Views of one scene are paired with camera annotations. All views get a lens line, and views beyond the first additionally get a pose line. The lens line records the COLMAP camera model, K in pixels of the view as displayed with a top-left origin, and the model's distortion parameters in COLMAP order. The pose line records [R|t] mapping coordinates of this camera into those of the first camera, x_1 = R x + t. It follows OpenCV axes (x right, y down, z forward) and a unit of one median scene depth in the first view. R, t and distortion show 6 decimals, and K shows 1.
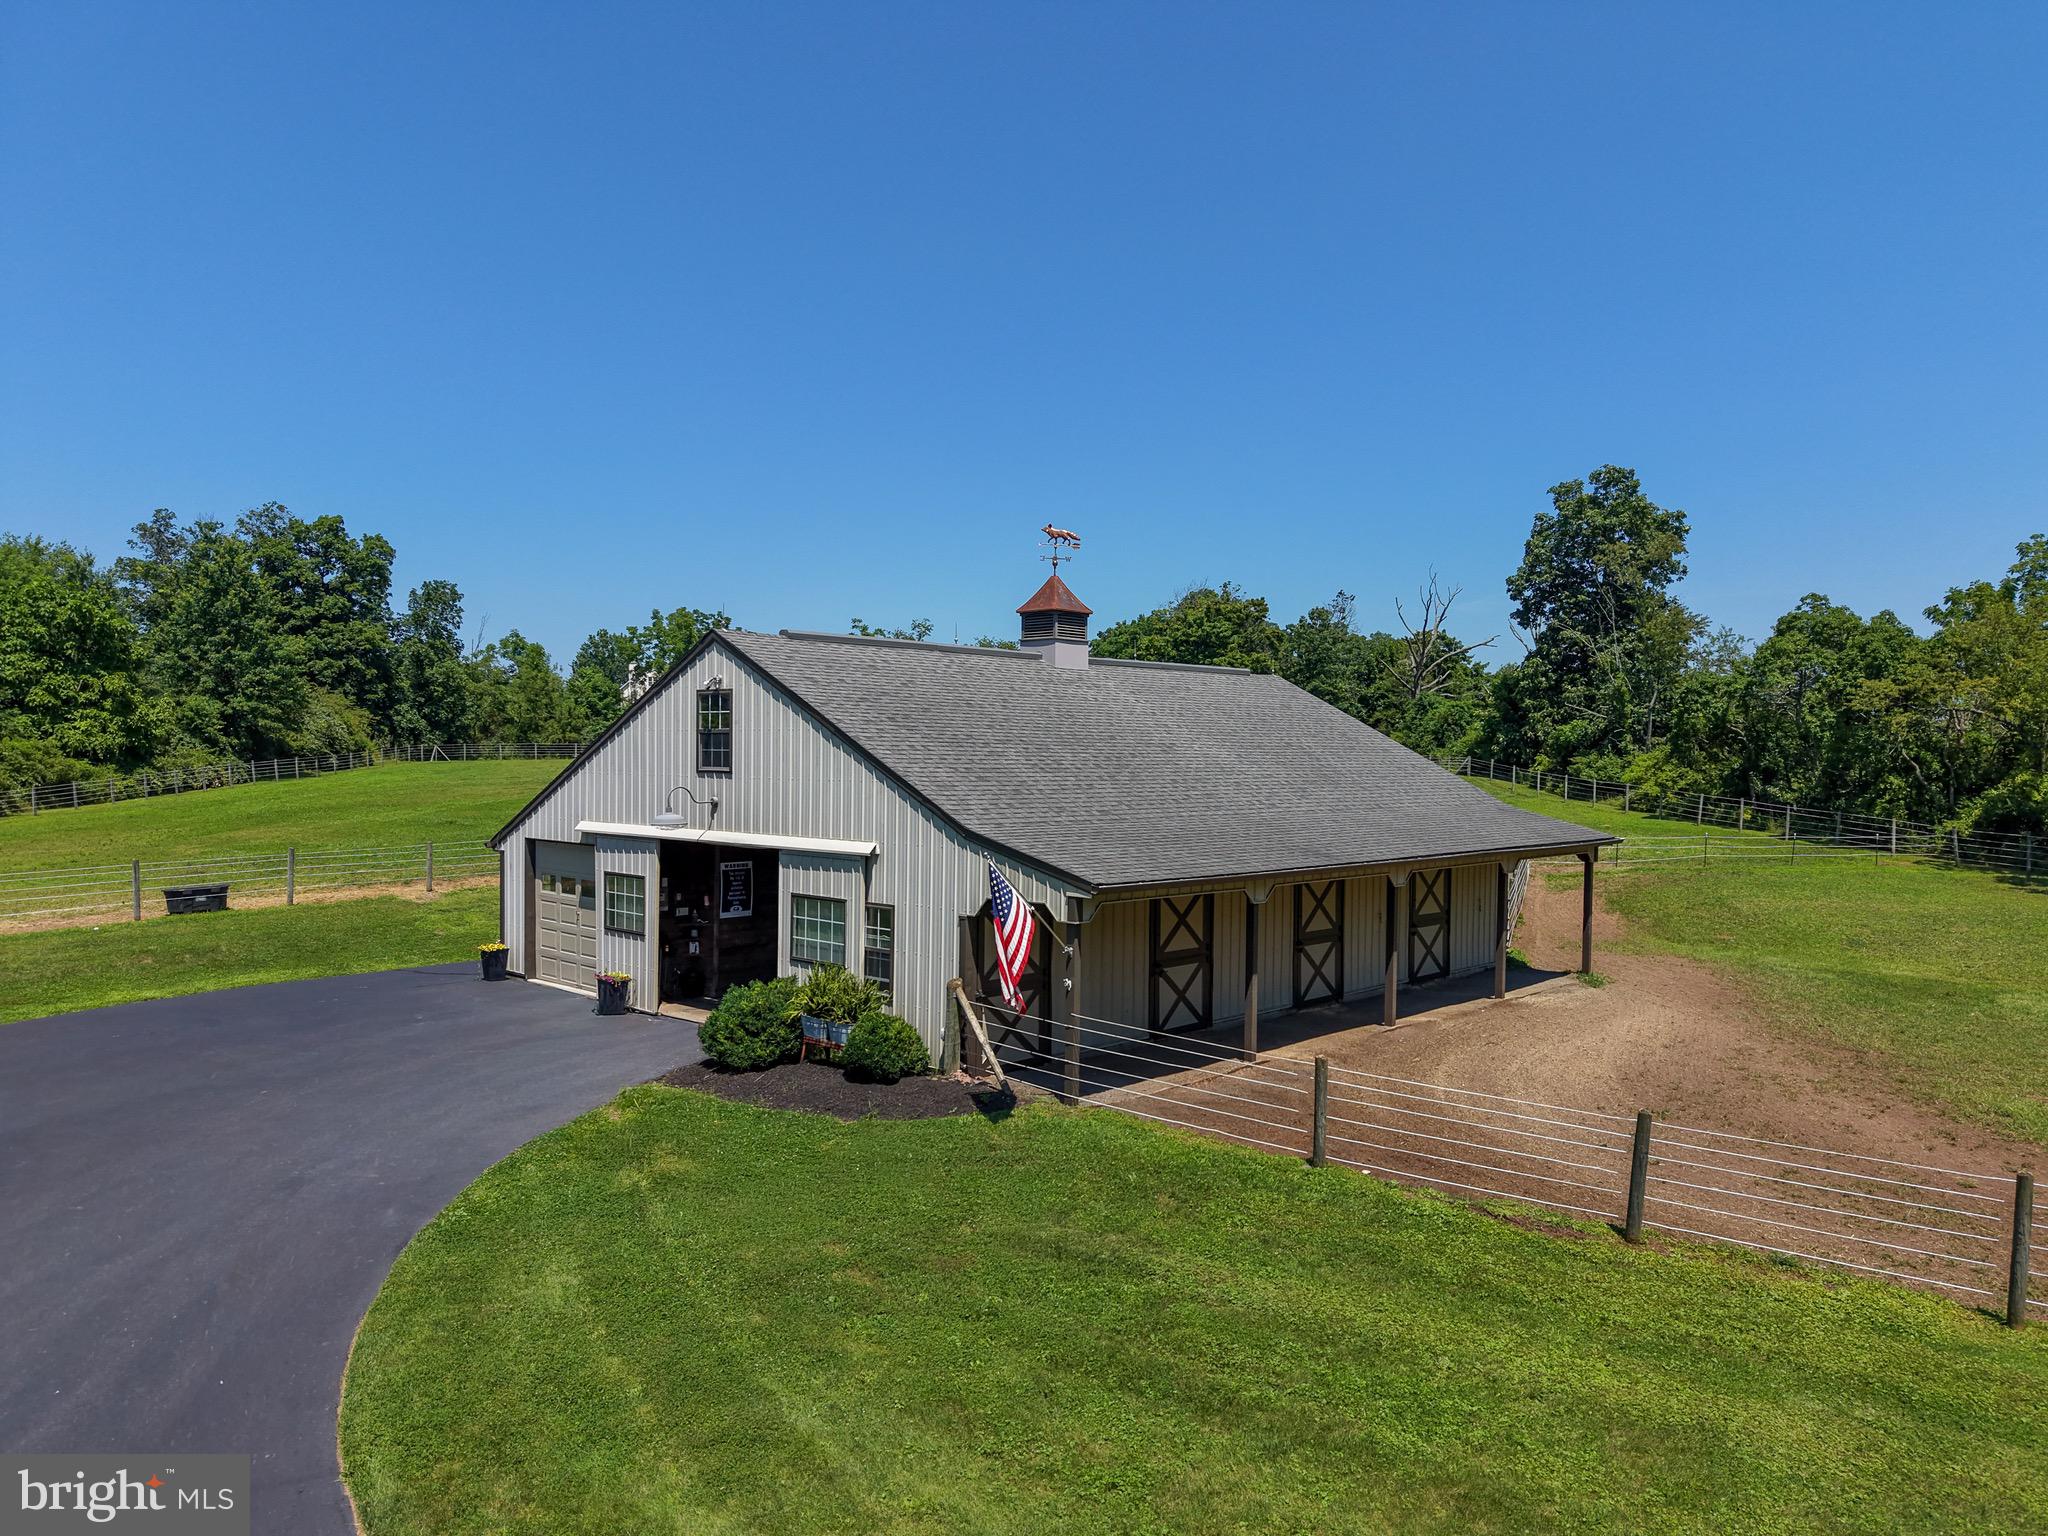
lens RADIAL K [[1425.6, 0, 1070.8], [0, 1425.6, 791.7], [0, 0, 1]] dist [0.038141, -0.043648]
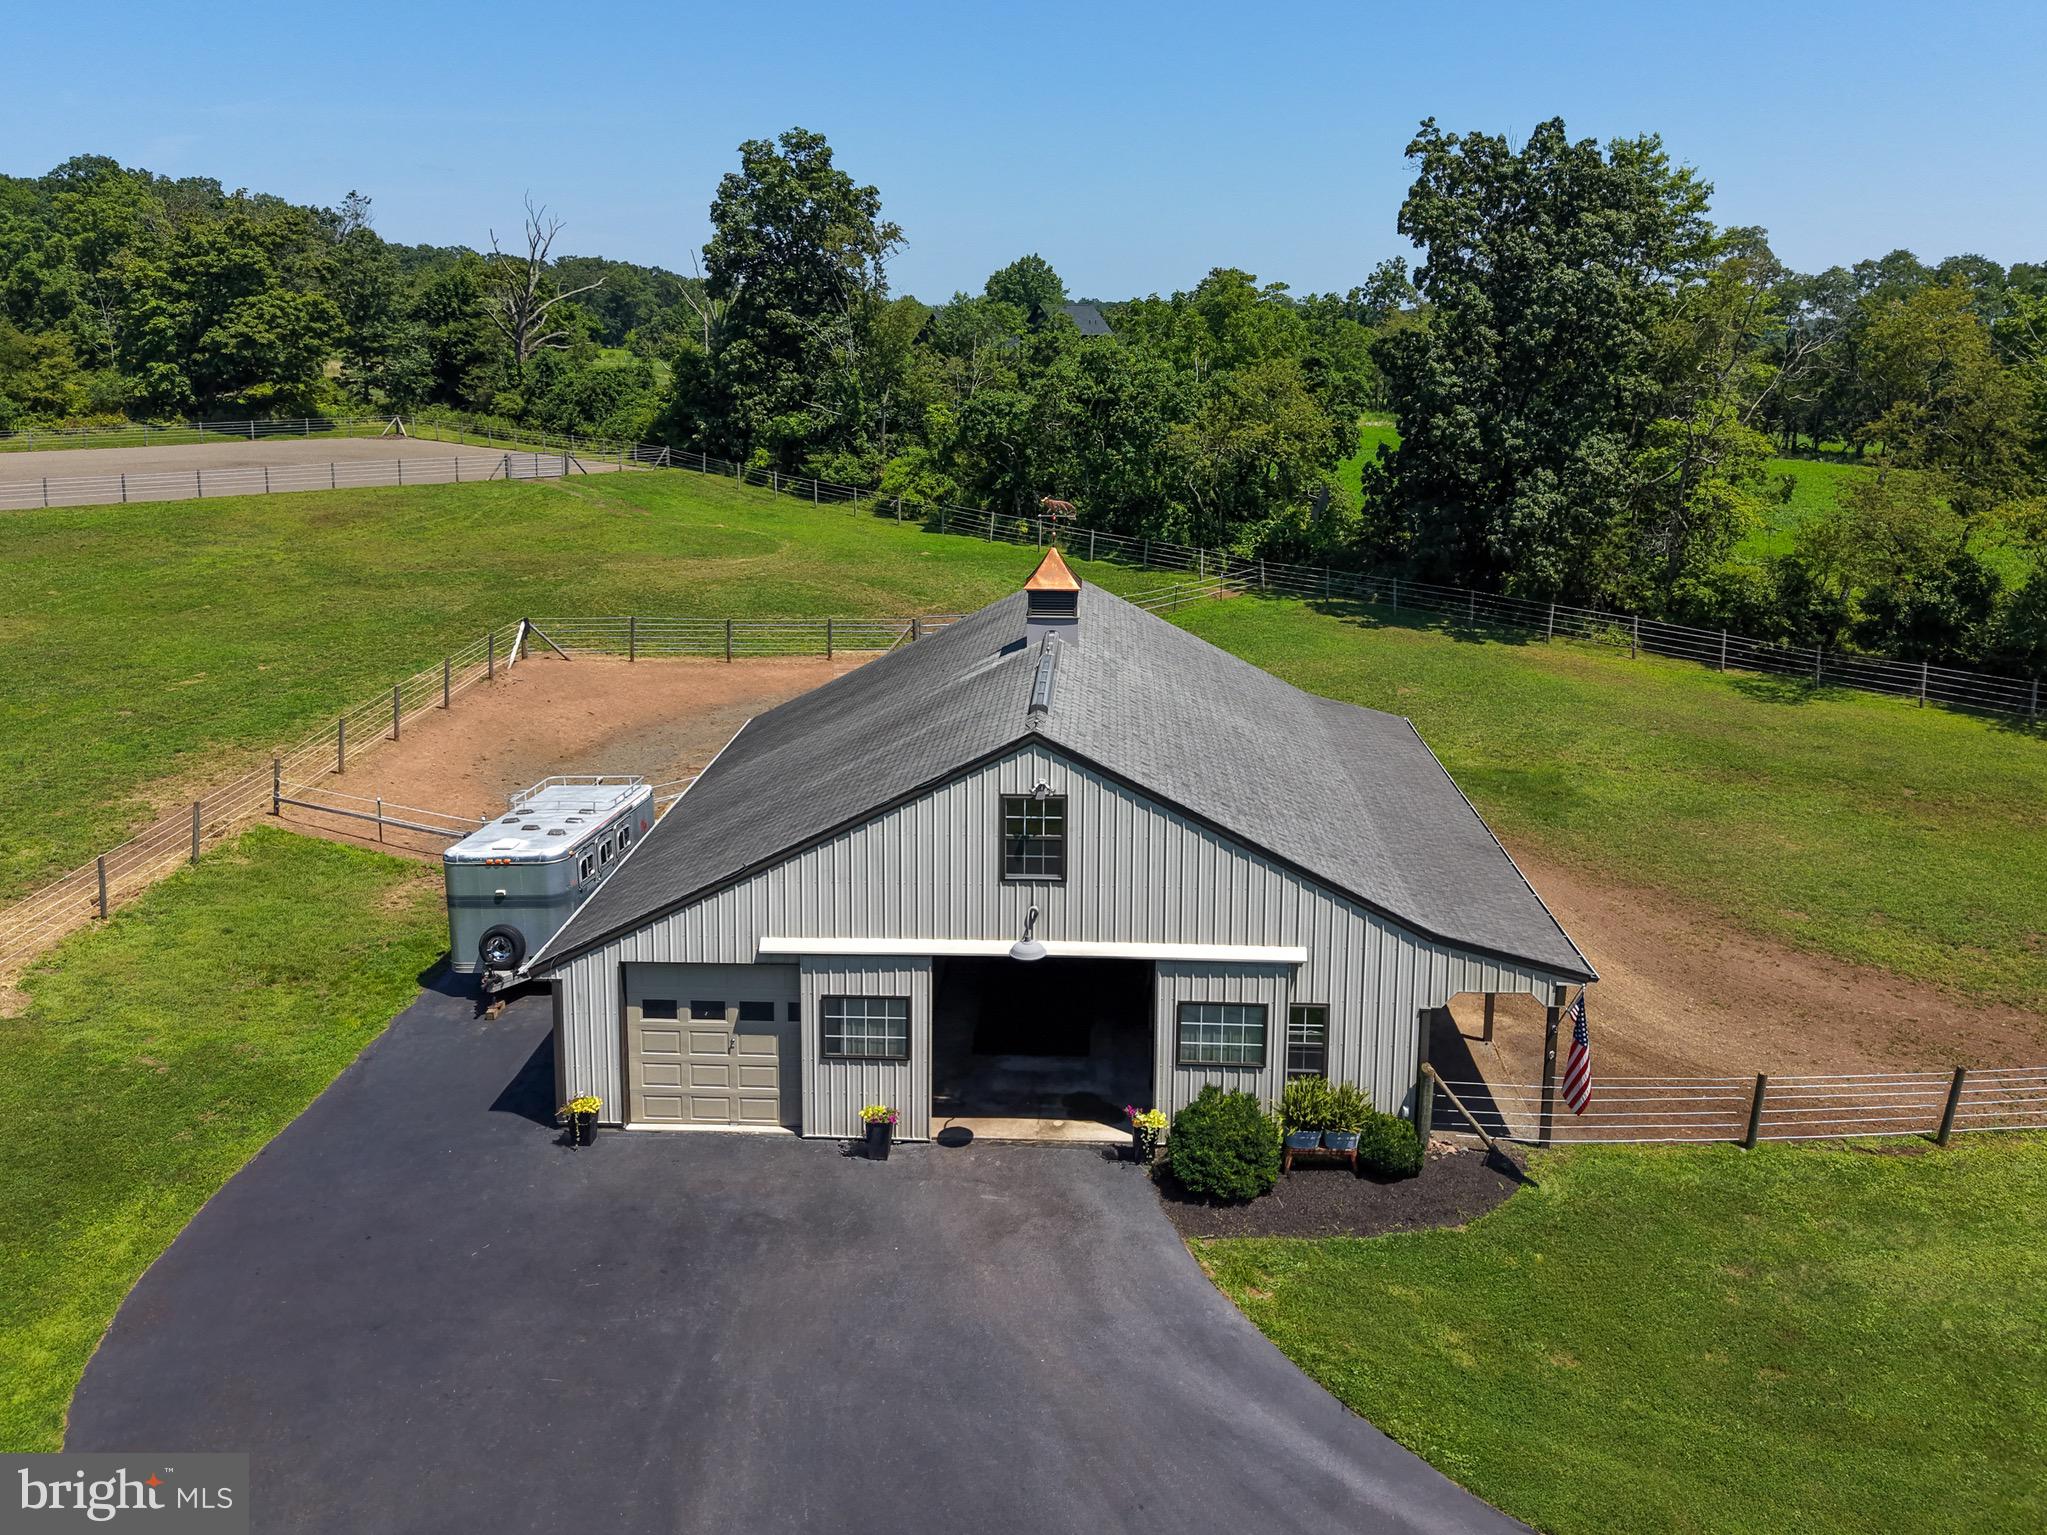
lens RADIAL K [[1669.6, 0, 1055.1], [0, 1669.6, 593.8], [0, 0, 1]] dist [0.007797, 0.001573]
pose [[0.753471, -0.109794, 0.648248, -0.797119], [0.013233, 0.988291, 0.152006, -0.314037], [-0.657347, -0.105954, 0.746102, 0.178039]]
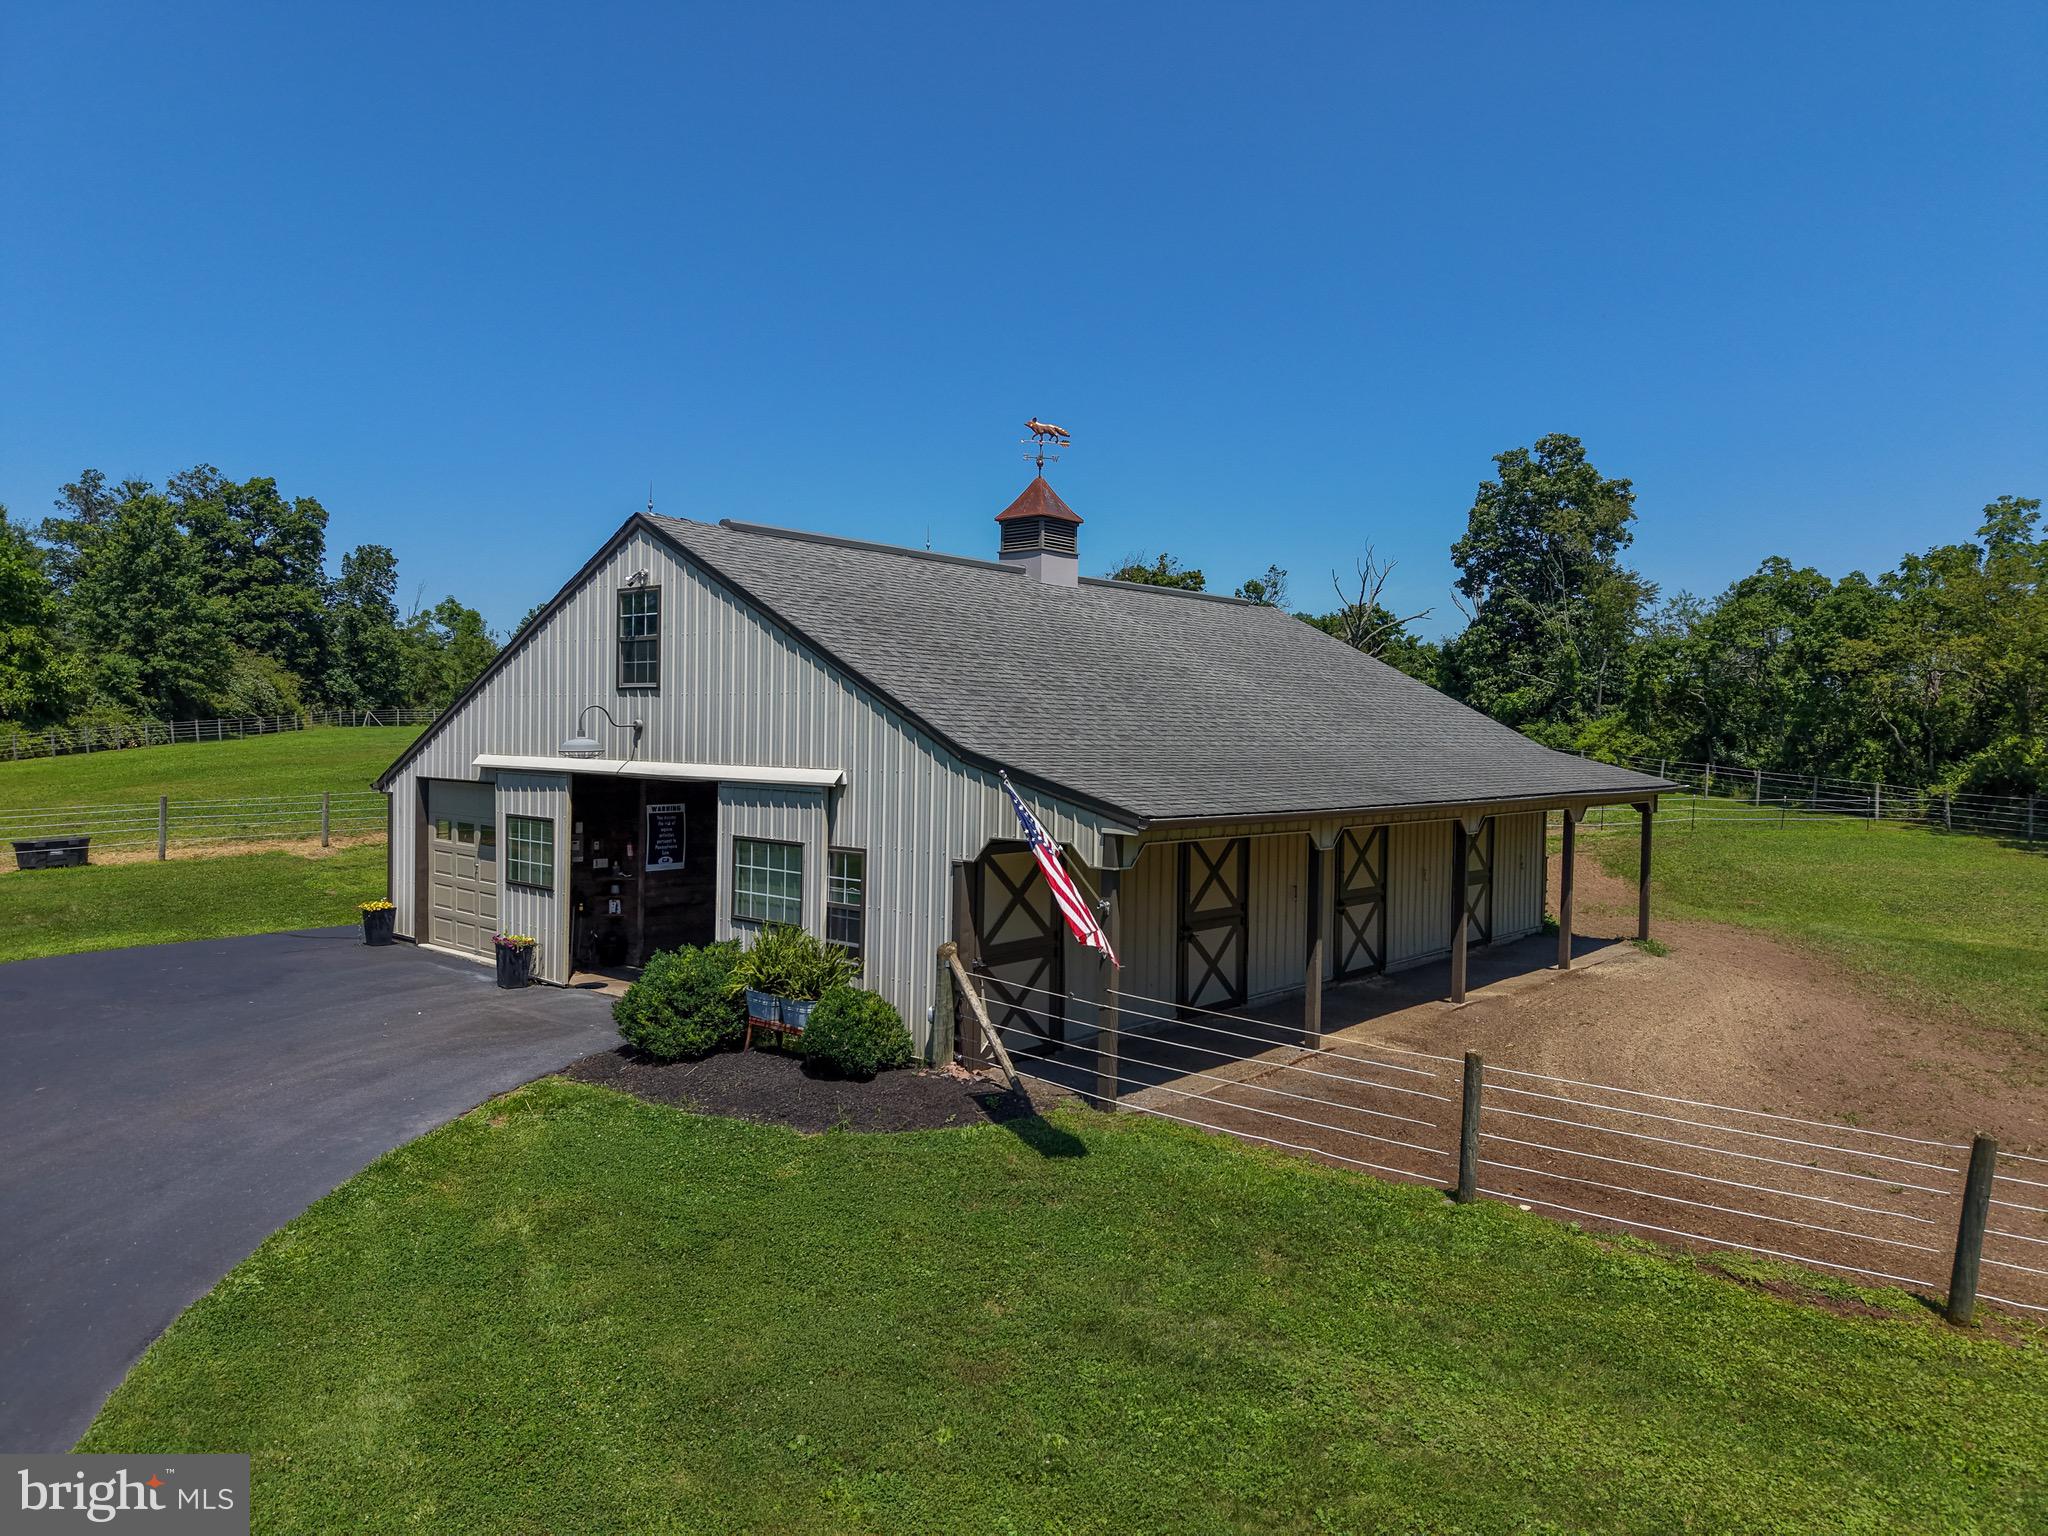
lens RADIAL K [[1364.3, 0, 1024.0], [0, 1364.3, 768.0], [0, 0, 1]] dist [0.025180, -0.023019]
pose [[0.999776, 0.004899, 0.020601, -0.039940], [-0.004879, 0.999988, -0.001040, 0.026822], [-0.020605, 0.000940, 0.999787, 0.189472]]
